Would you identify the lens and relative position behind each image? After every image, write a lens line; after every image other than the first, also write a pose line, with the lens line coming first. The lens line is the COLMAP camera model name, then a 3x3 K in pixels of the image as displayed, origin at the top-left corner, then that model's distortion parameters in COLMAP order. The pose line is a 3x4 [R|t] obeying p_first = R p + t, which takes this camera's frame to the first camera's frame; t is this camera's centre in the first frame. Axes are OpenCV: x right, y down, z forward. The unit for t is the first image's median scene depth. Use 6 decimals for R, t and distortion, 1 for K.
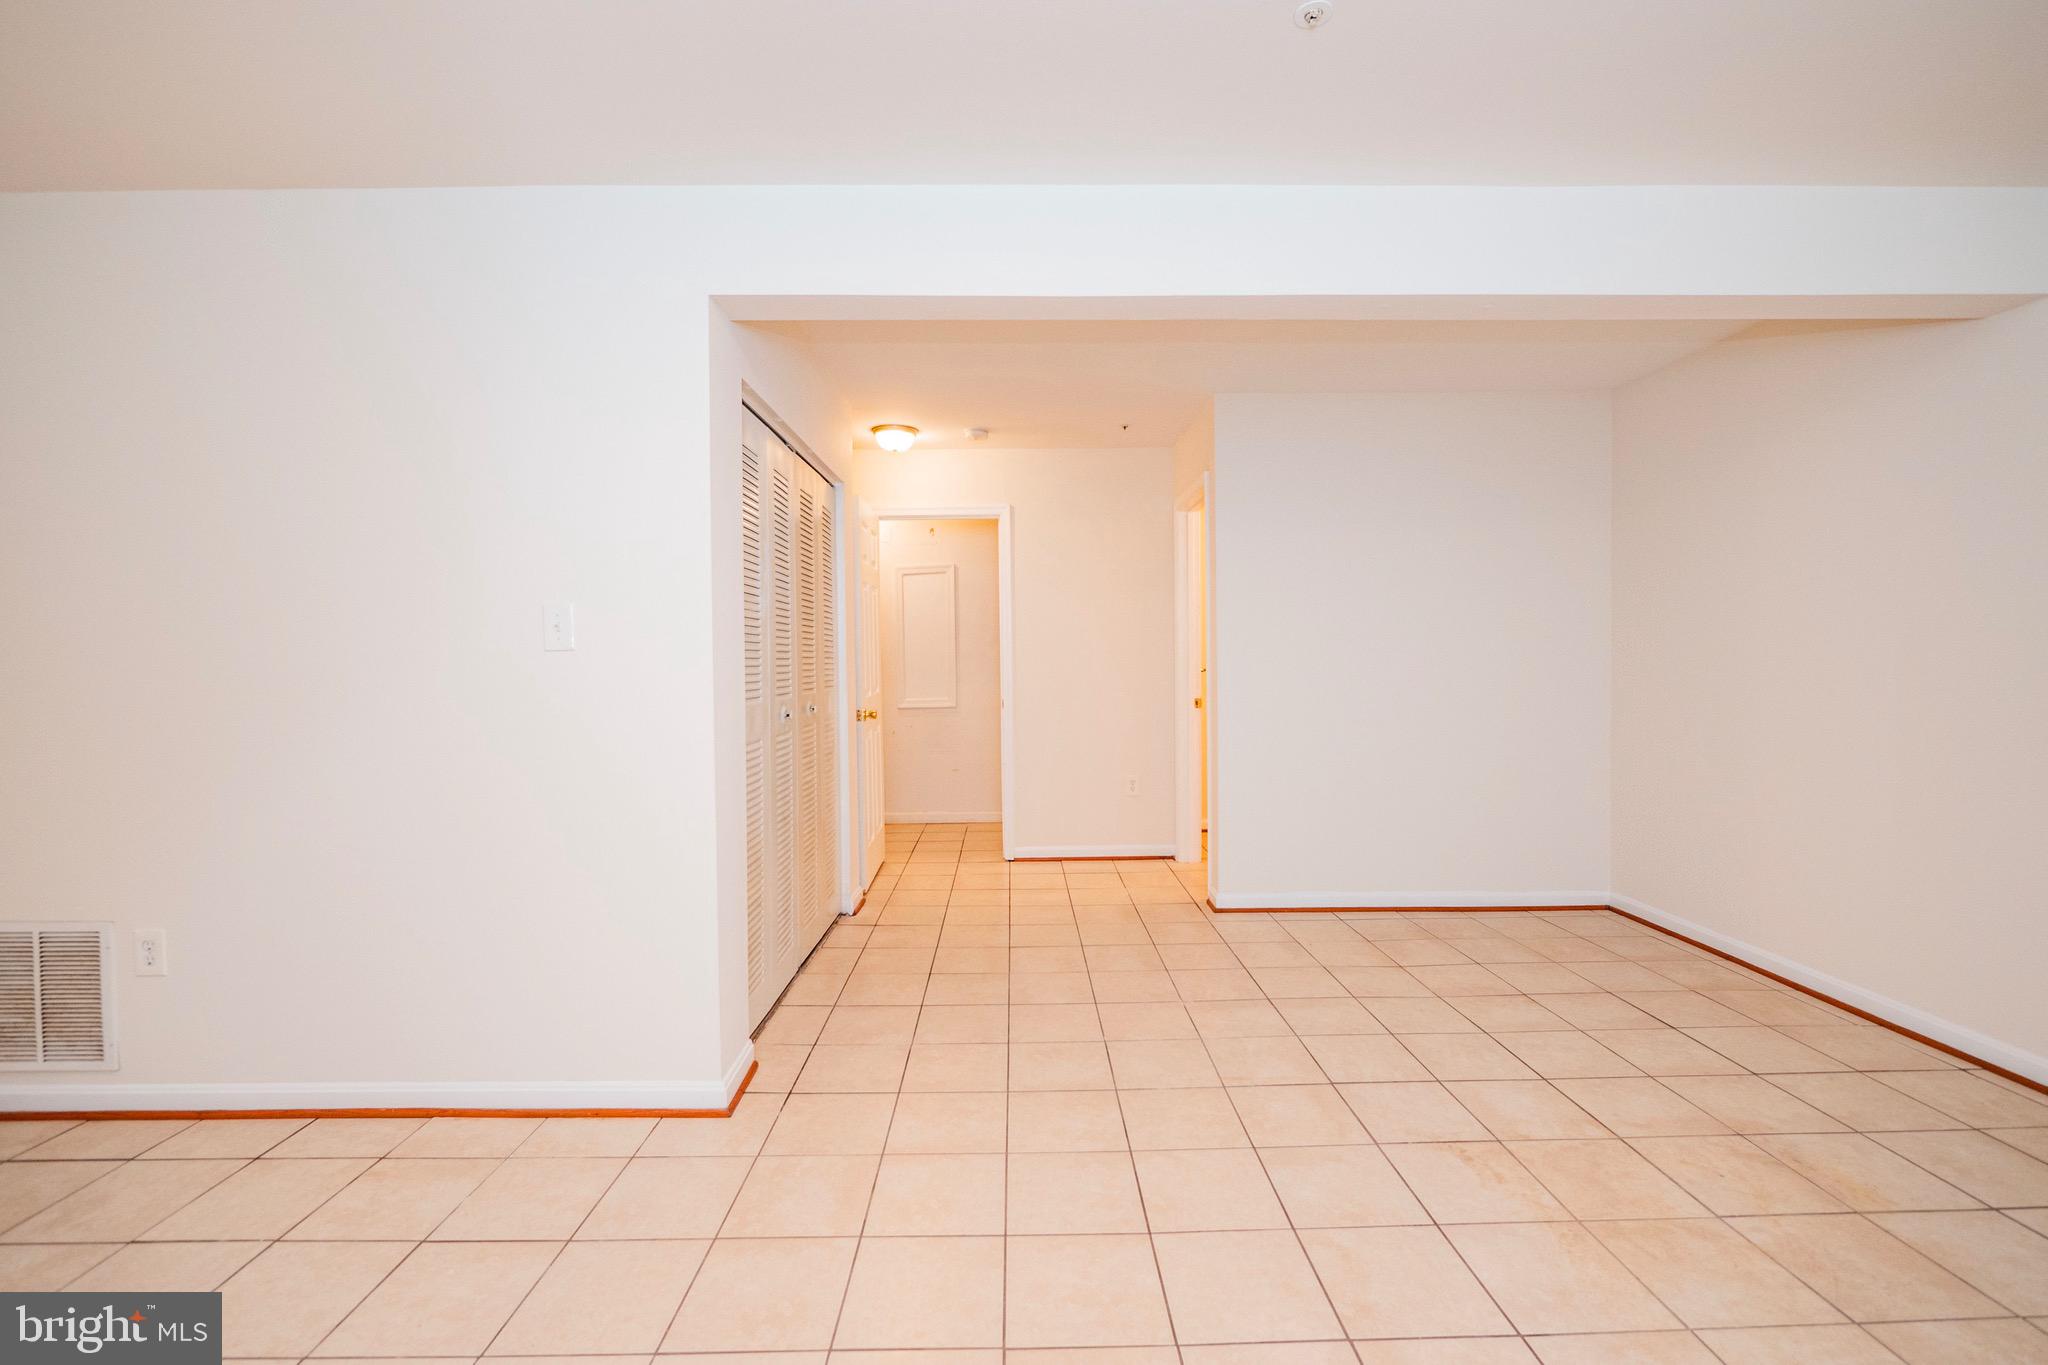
lens RADIAL K [[867.7, 0, 1024.1], [0, 867.7, 676.1], [0, 0, 1]] dist [-0.005920, 0.000390]
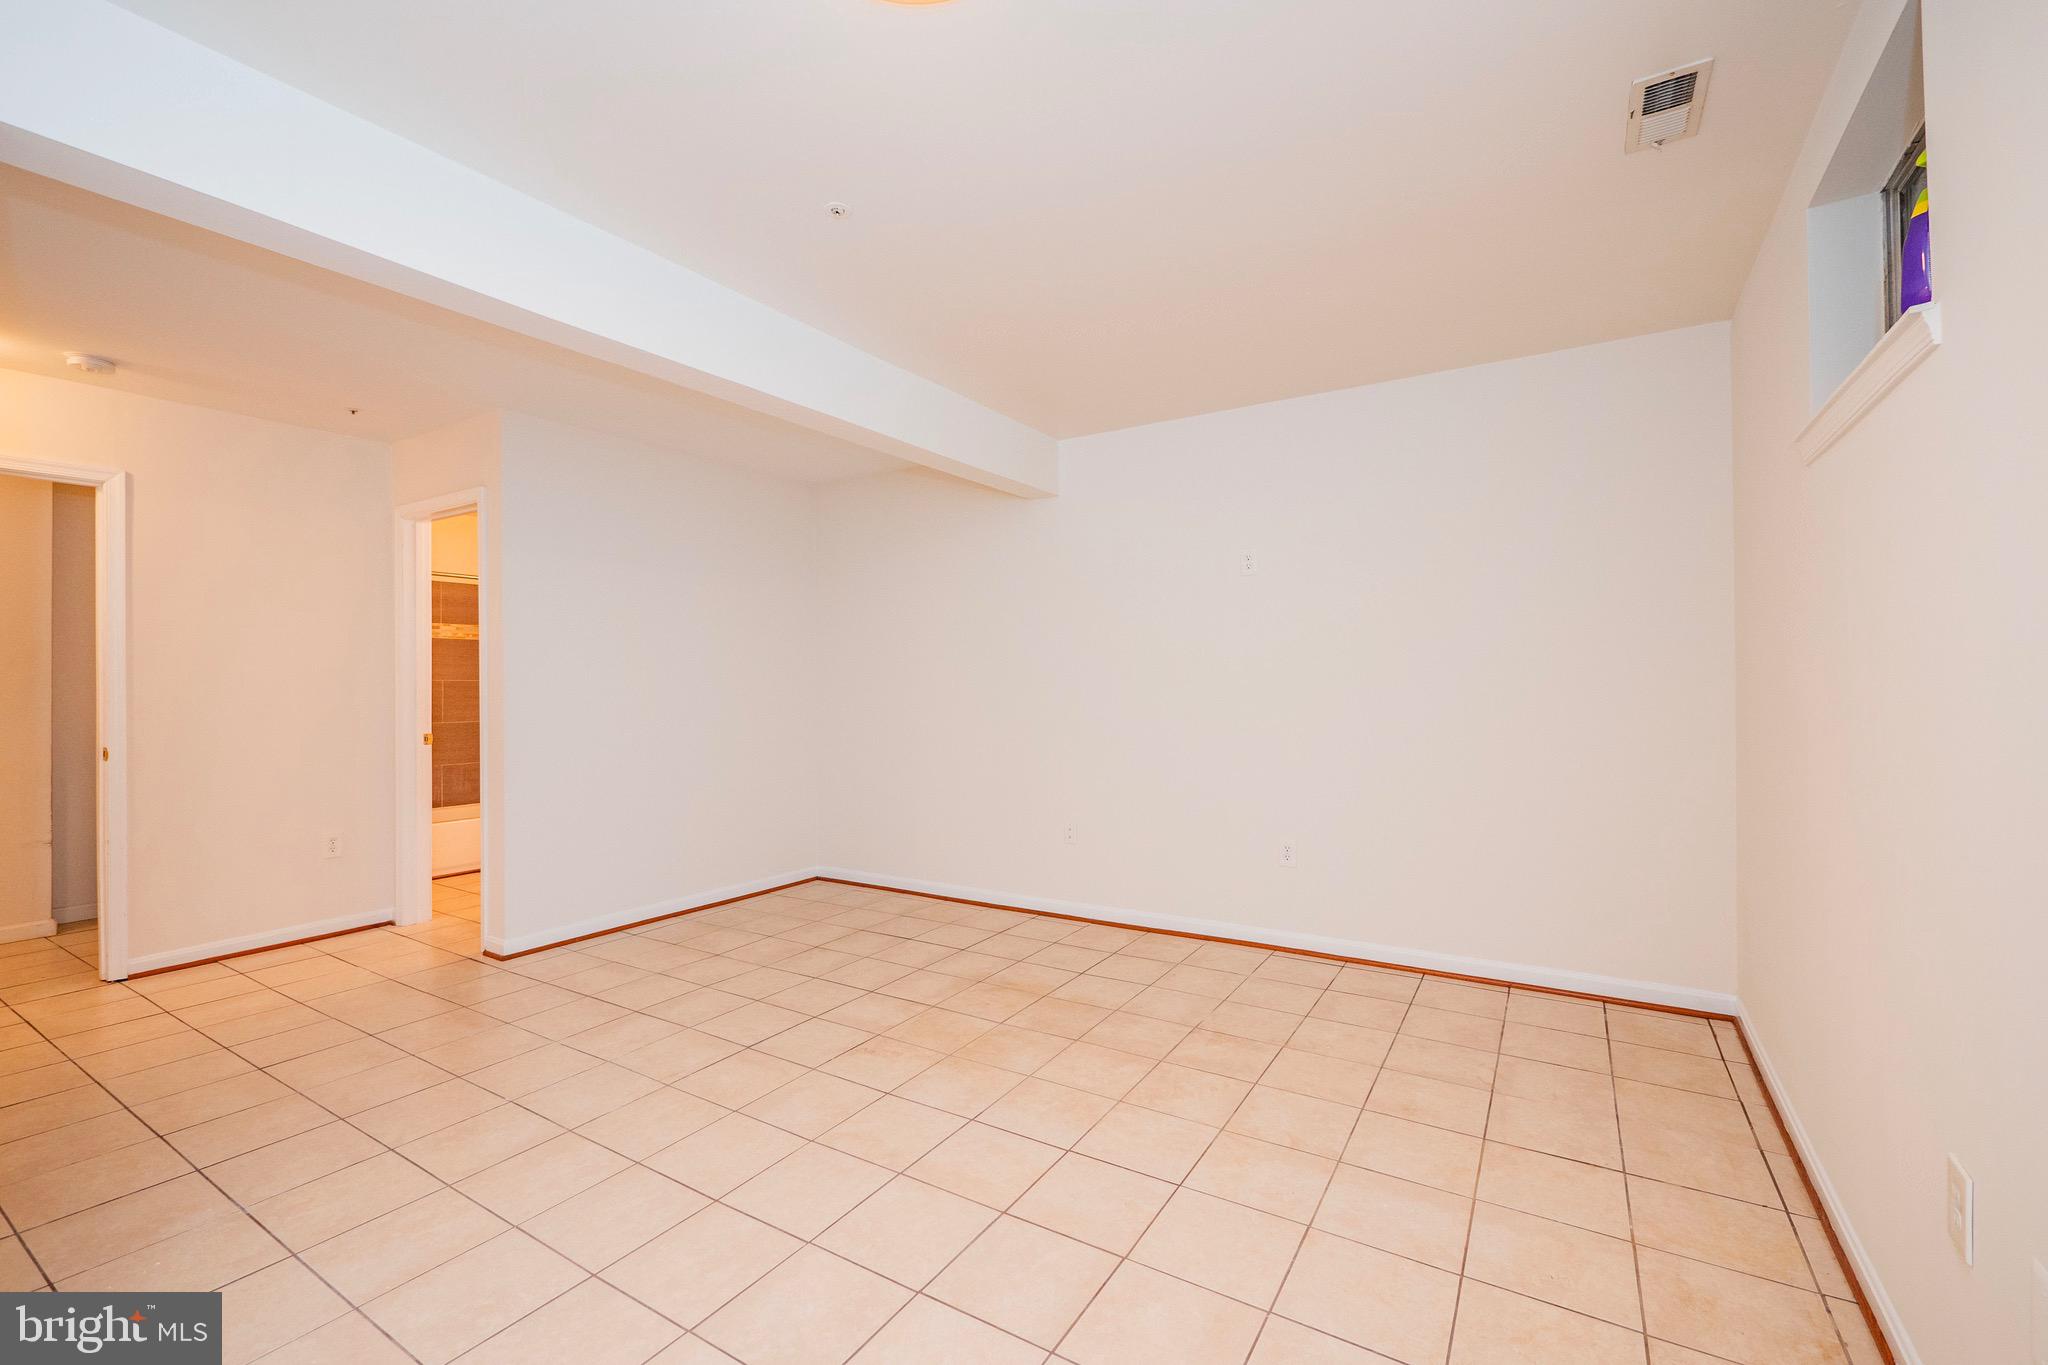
lens RADIAL K [[867.7, 0, 1024.1], [0, 867.7, 676.1], [0, 0, 1]] dist [-0.005920, 0.000390]
pose [[0.545294, 0.008781, 0.838199, -0.332928], [0.019541, 0.999540, -0.023183, -0.000888], [-0.838017, 0.029020, 0.544872, 0.020028]]
